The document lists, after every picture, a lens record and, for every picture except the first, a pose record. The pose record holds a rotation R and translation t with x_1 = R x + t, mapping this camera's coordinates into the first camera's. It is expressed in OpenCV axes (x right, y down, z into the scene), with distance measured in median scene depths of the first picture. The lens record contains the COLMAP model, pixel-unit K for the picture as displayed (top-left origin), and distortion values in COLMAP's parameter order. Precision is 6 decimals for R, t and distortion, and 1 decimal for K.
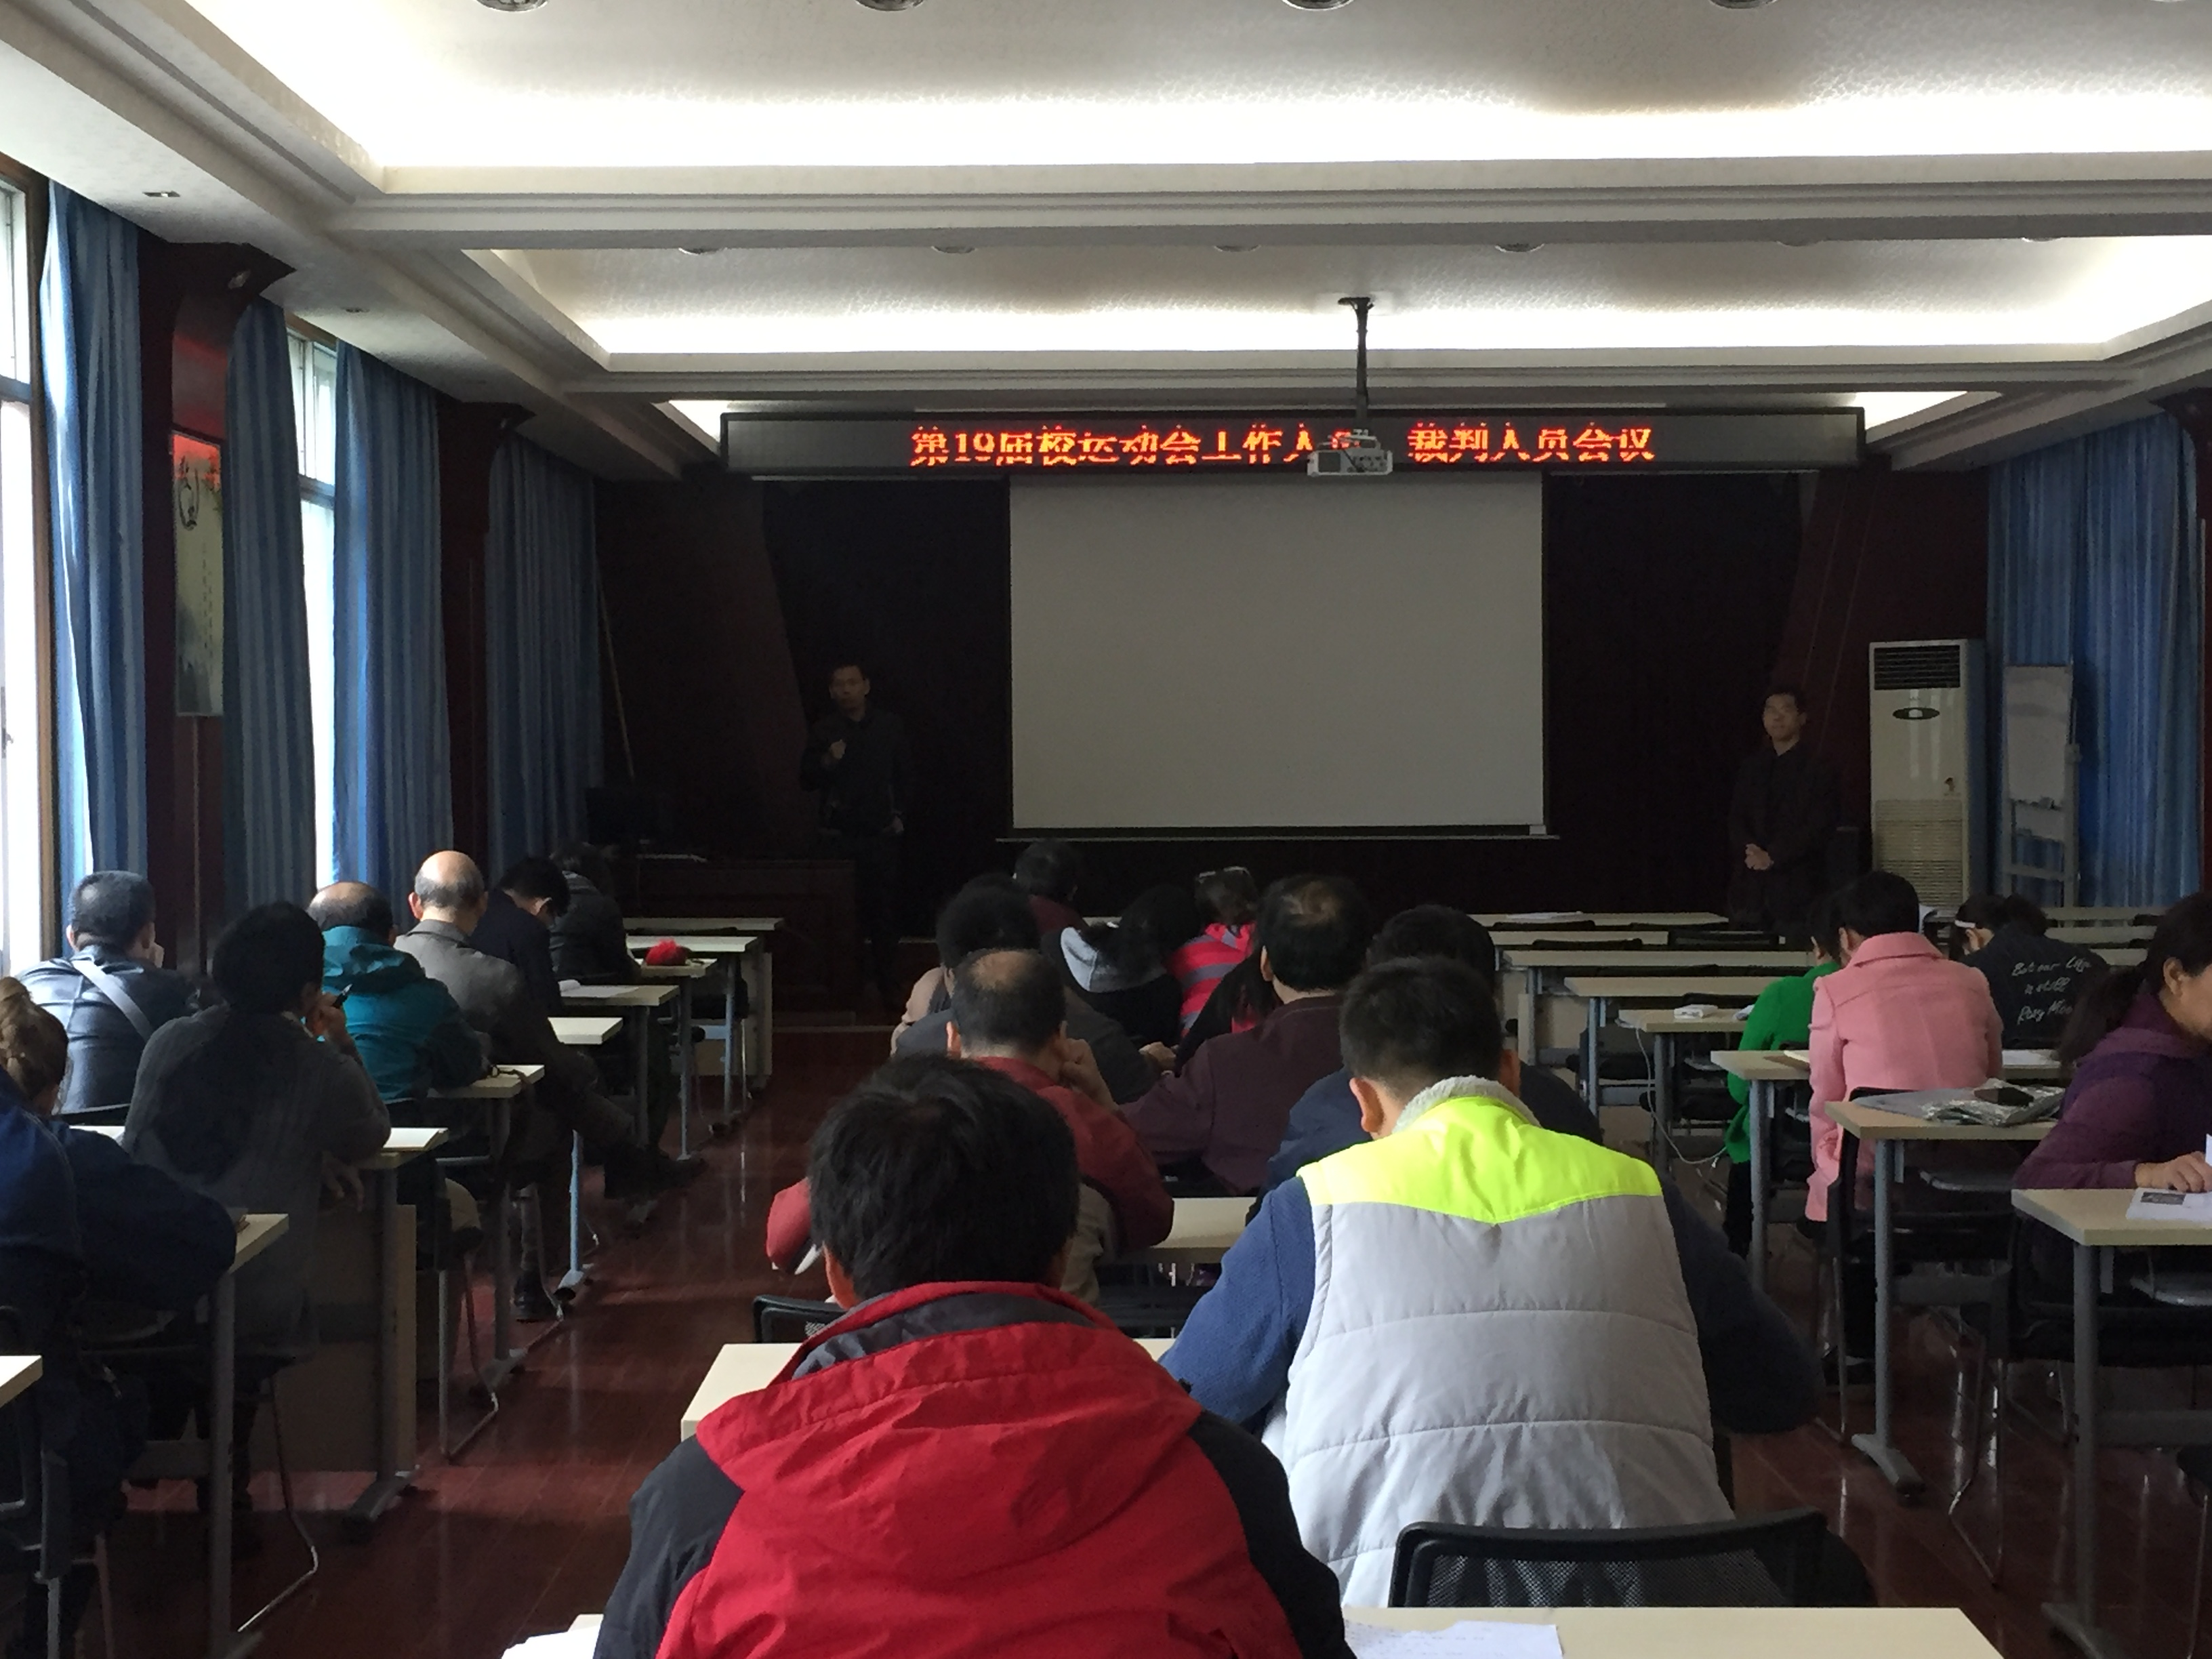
lens RADIAL K [[3100.8, 0, 1101.2], [0, 3100.8, 826.7], [0, 0, 1]] dist [0.070329, 0.000000]
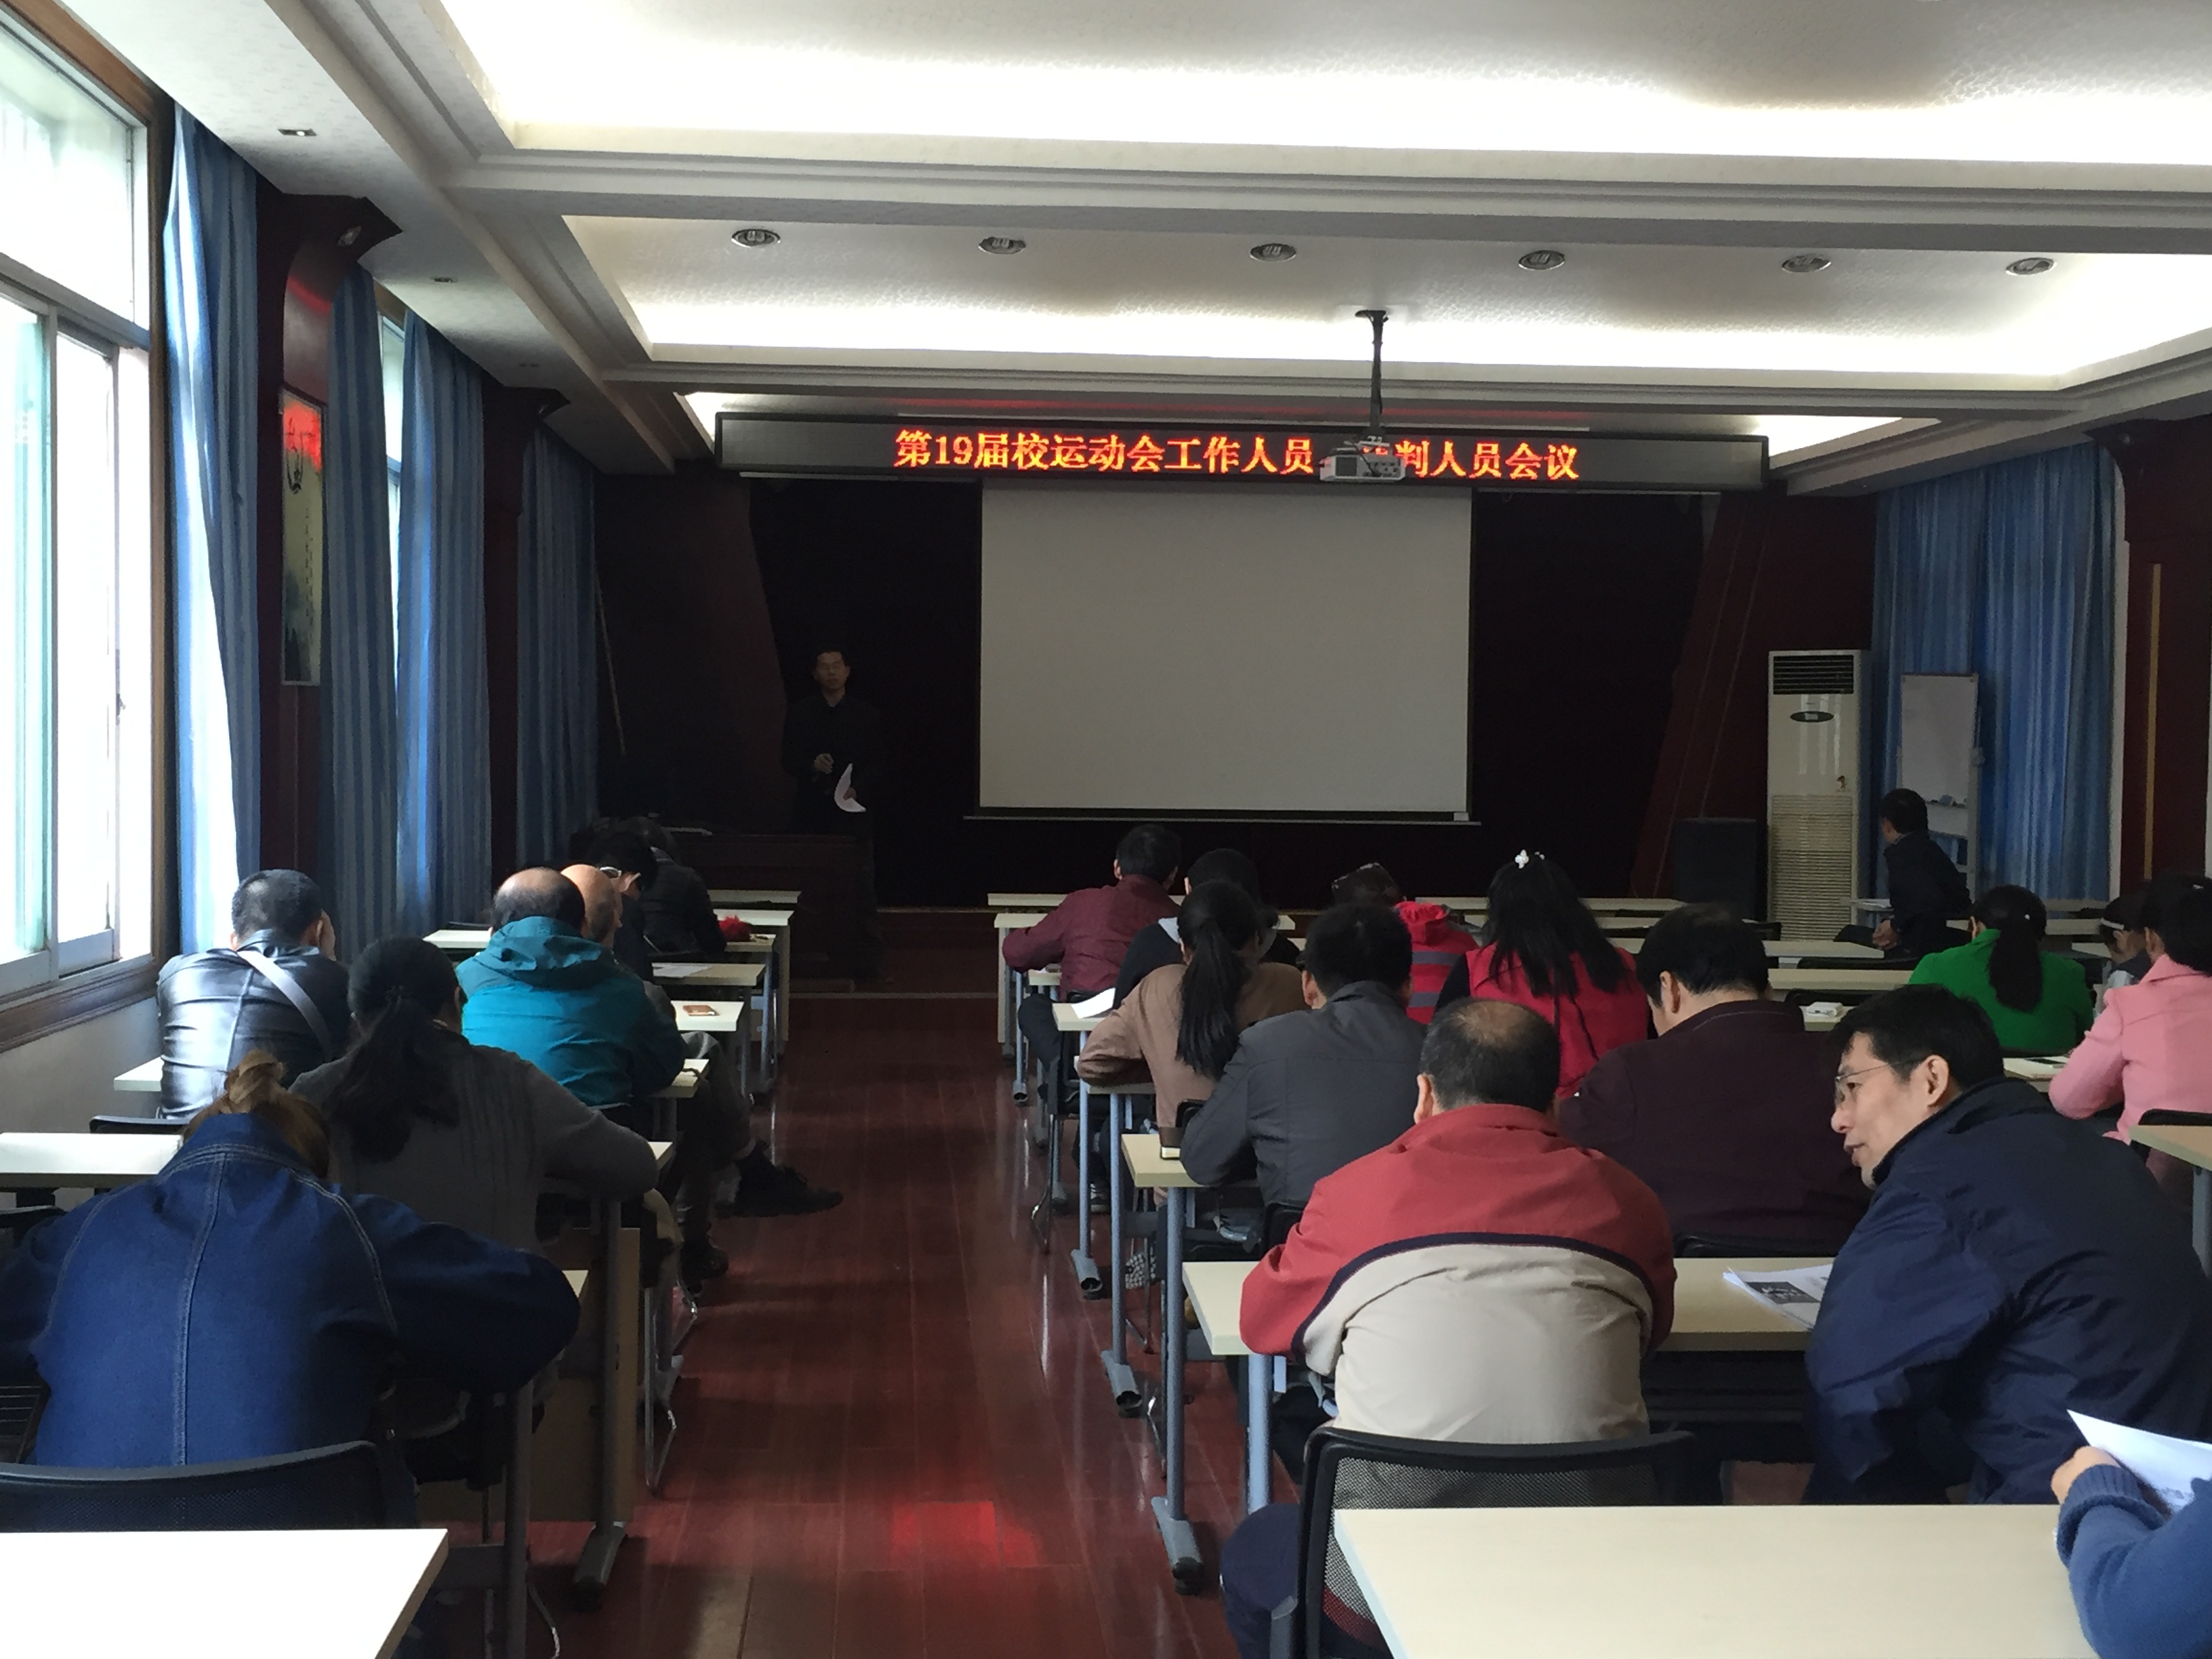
lens RADIAL K [[2658.6, 0, 1109.2], [0, 2658.6, 837.4], [0, 0, 1]] dist [0.069916, 0.000000]
pose [[0.997299, 0.016773, 0.071503, -0.057547], [-0.017757, 0.999756, 0.013155, -0.002029], [-0.071265, -0.014389, 0.997354, 0.087823]]
